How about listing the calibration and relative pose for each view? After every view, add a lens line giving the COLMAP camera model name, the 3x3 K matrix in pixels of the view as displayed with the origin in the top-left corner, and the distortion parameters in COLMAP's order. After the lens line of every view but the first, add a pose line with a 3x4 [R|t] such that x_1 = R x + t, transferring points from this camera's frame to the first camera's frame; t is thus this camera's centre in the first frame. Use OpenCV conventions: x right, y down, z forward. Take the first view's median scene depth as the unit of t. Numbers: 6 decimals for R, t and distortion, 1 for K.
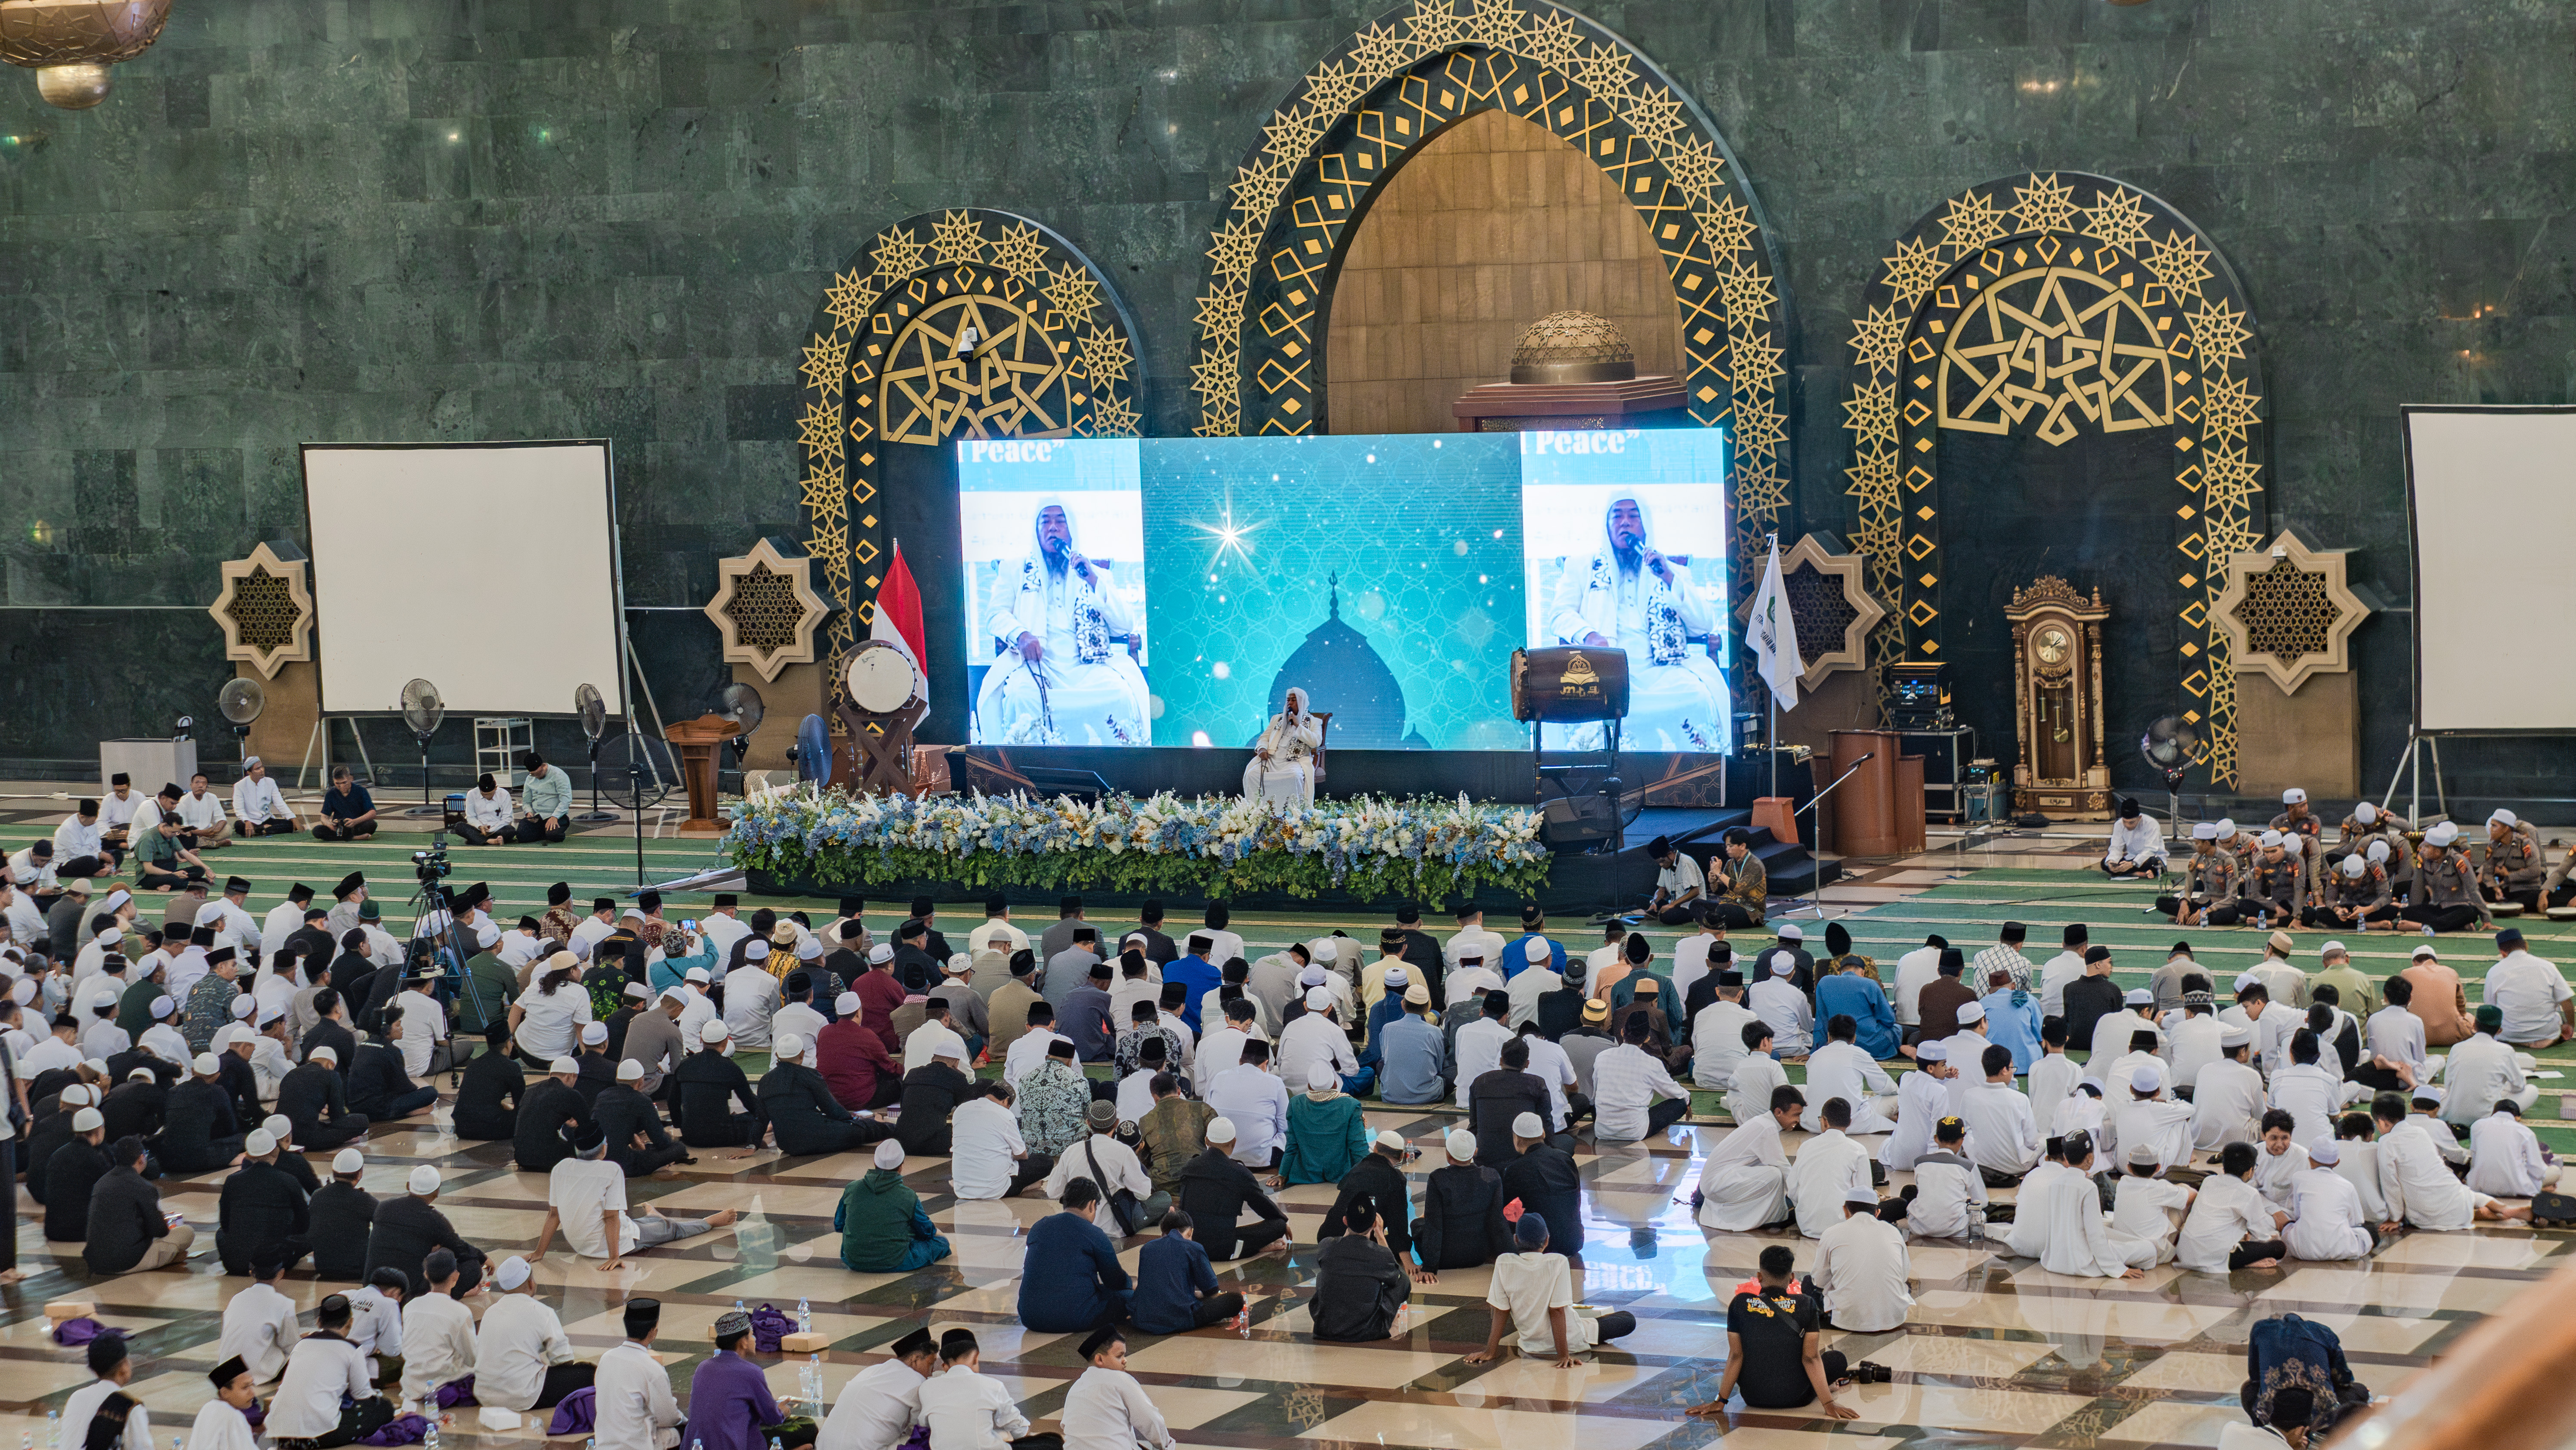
lens RADIAL K [[5745.1, 0, 1288.0], [0, 5745.1, 718.2], [0, 0, 1]] dist [0.090656, 0.000000]
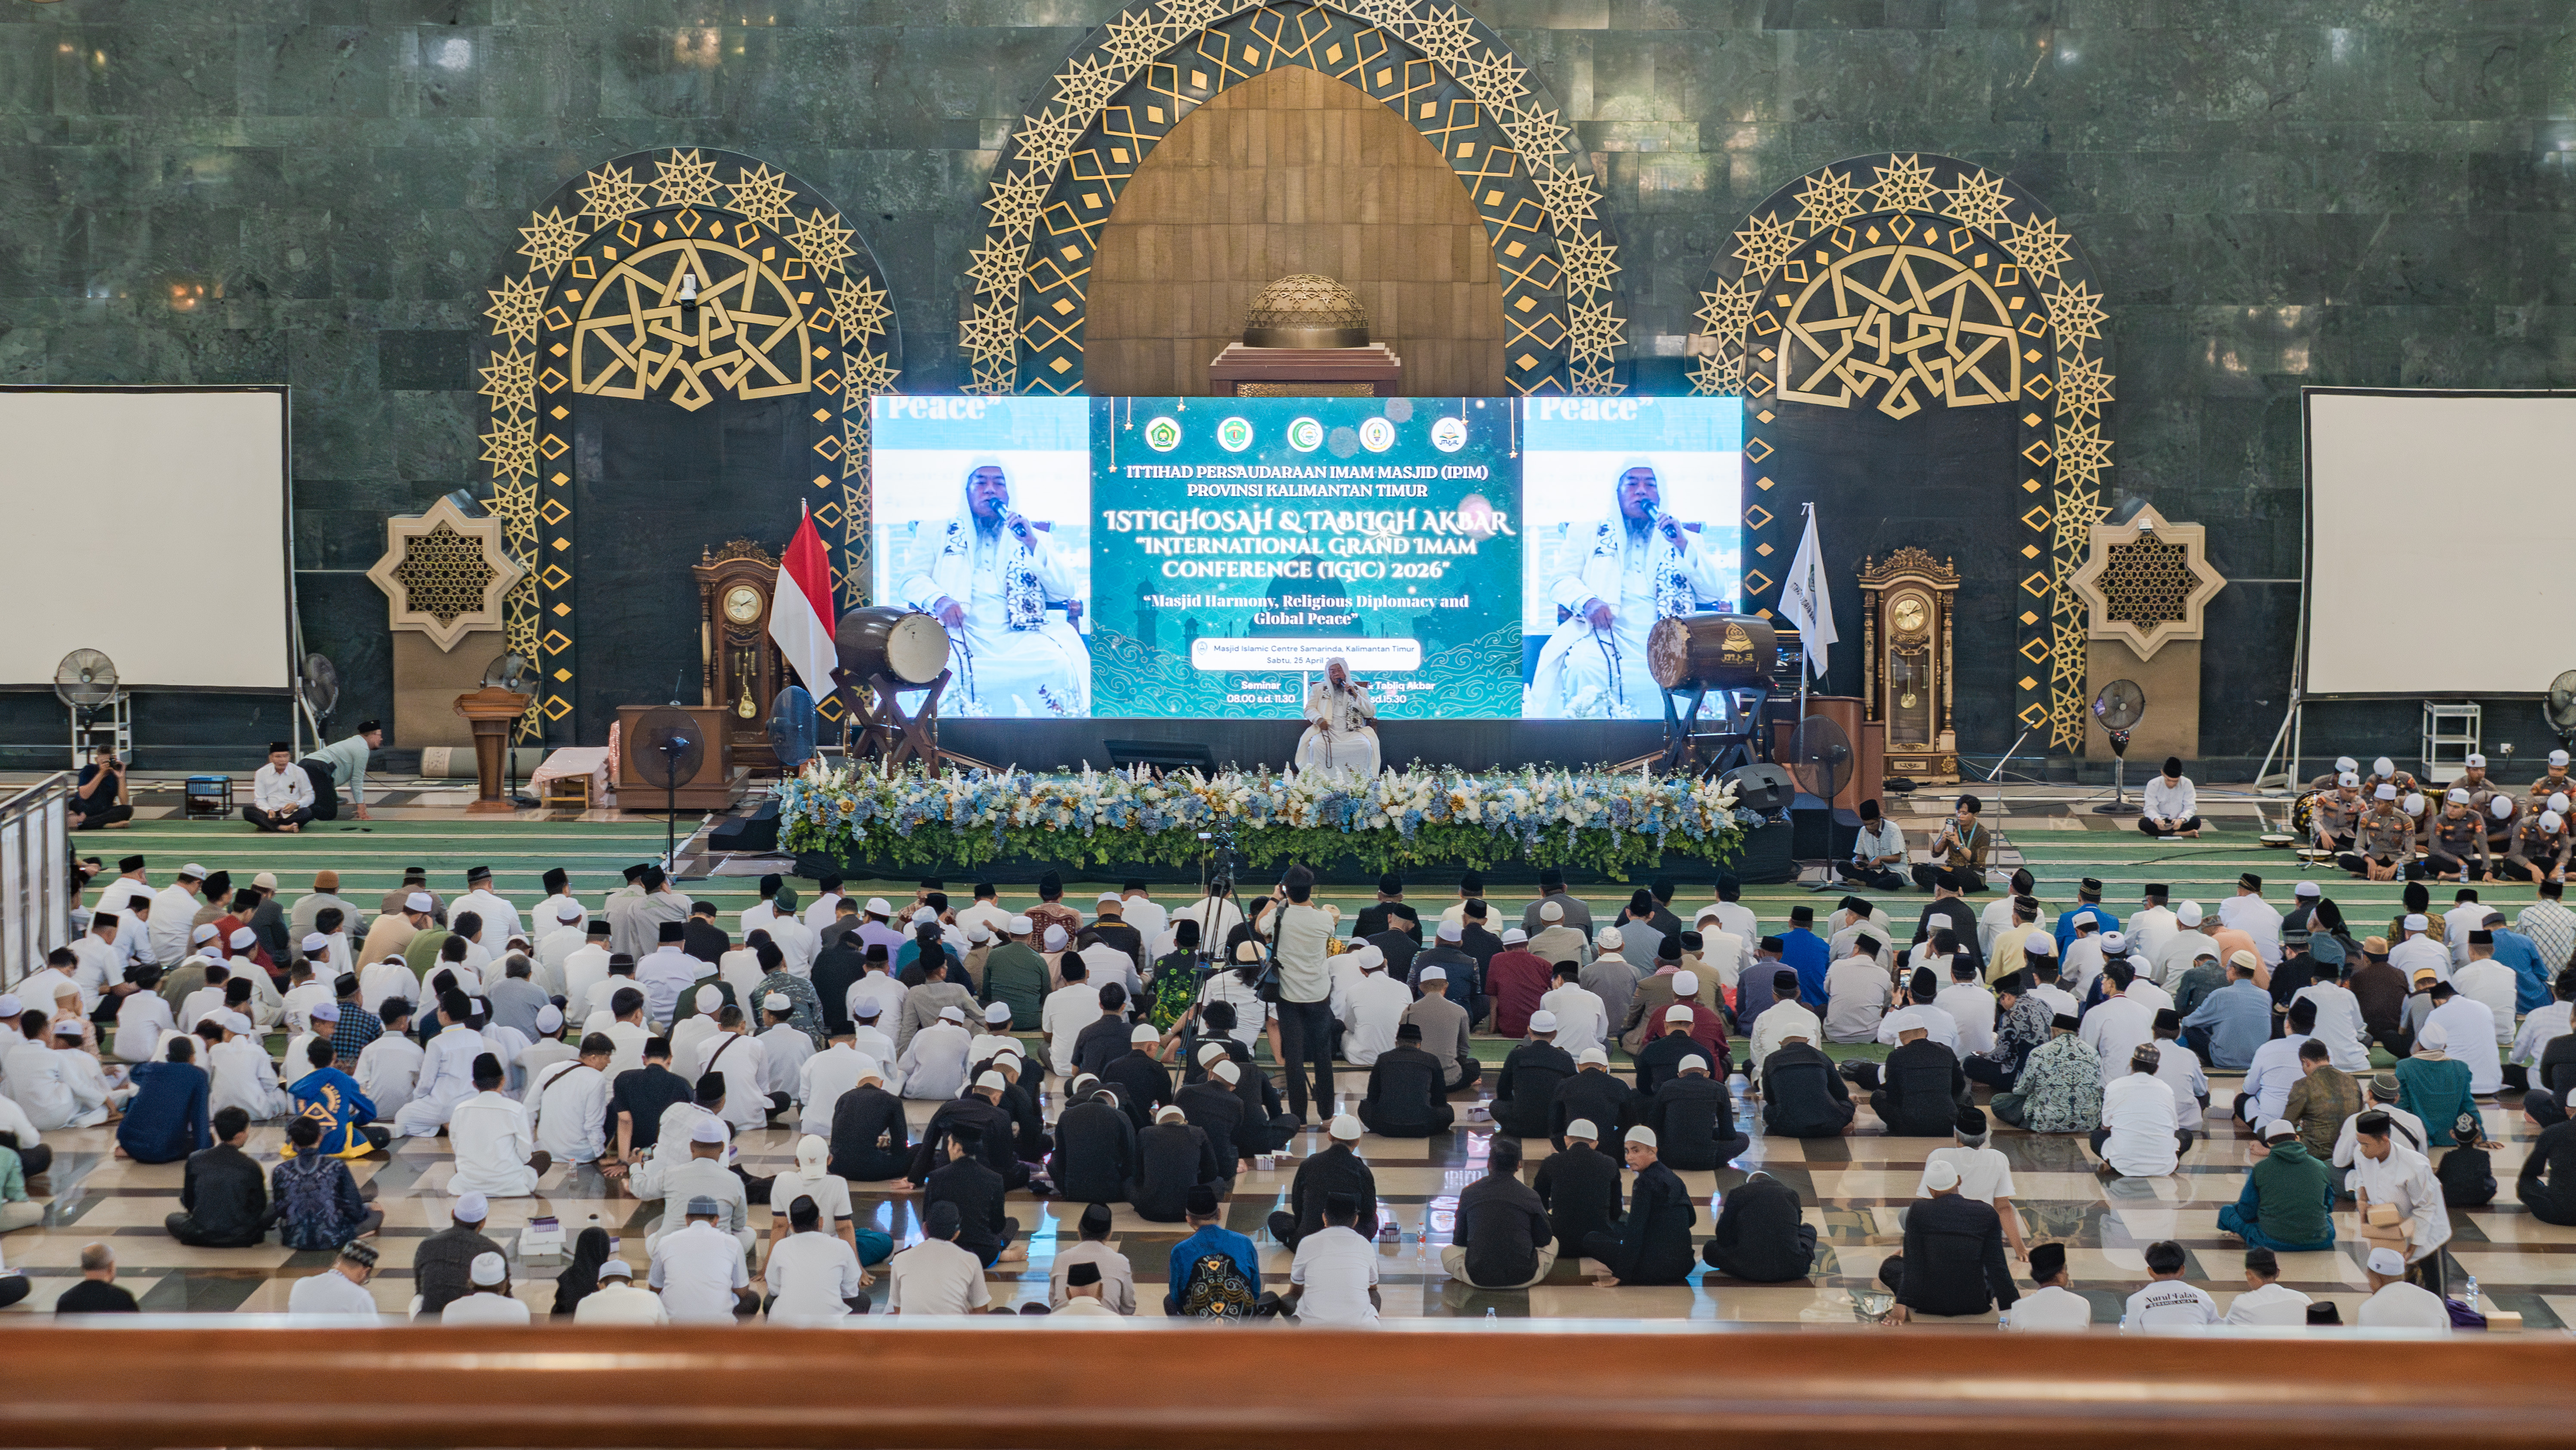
lens RADIAL K [[5745.1, 0, 1289.5], [0, 5745.1, 727.1], [0, 0, 1]] dist [0.090656, 0.000000]
pose [[0.904945, -0.007107, 0.425470, -0.403137], [0.004186, 0.999961, 0.007798, -0.000845], [-0.425509, -0.005275, 0.904939, 0.115869]]
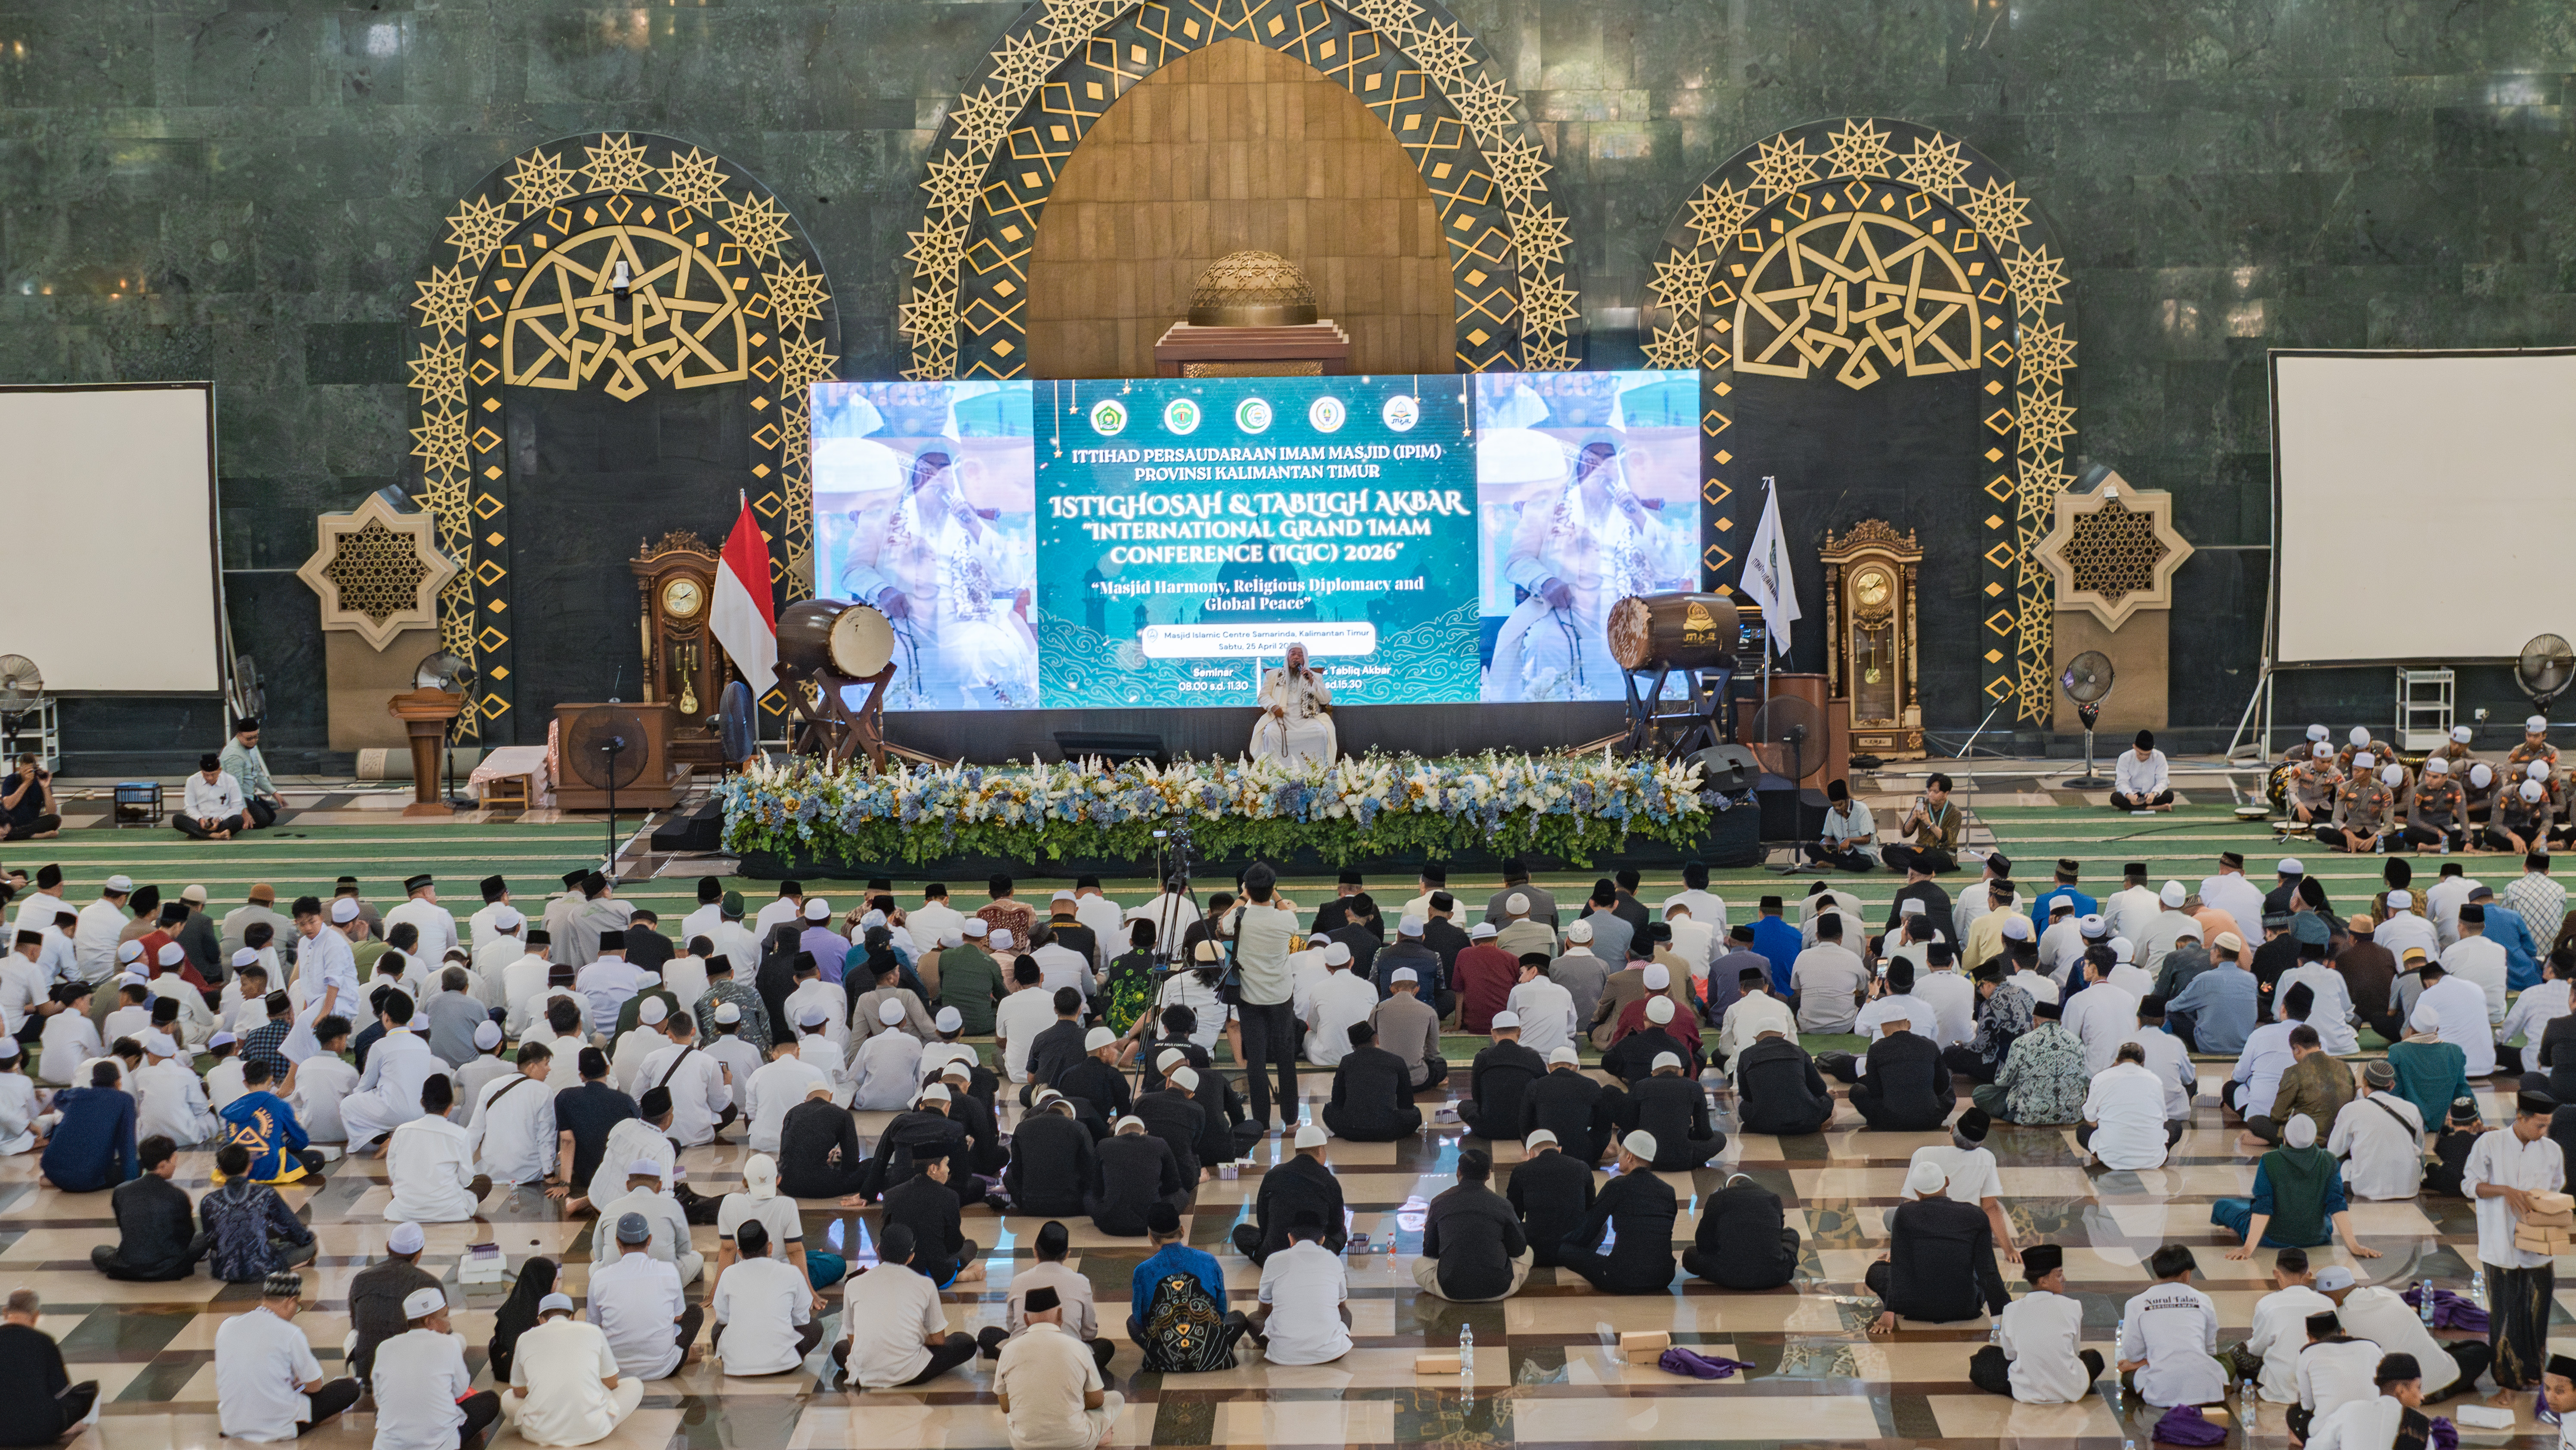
lens RADIAL K [[5745.1, 0, 1291.0], [0, 5745.1, 733.7], [0, 0, 1]] dist [0.090656, 0.000000]
pose [[0.900656, -0.025086, 0.433809, -0.395481], [0.021128, 0.999680, 0.013945, -0.003205], [-0.434019, -0.003394, 0.900897, 0.134253]]
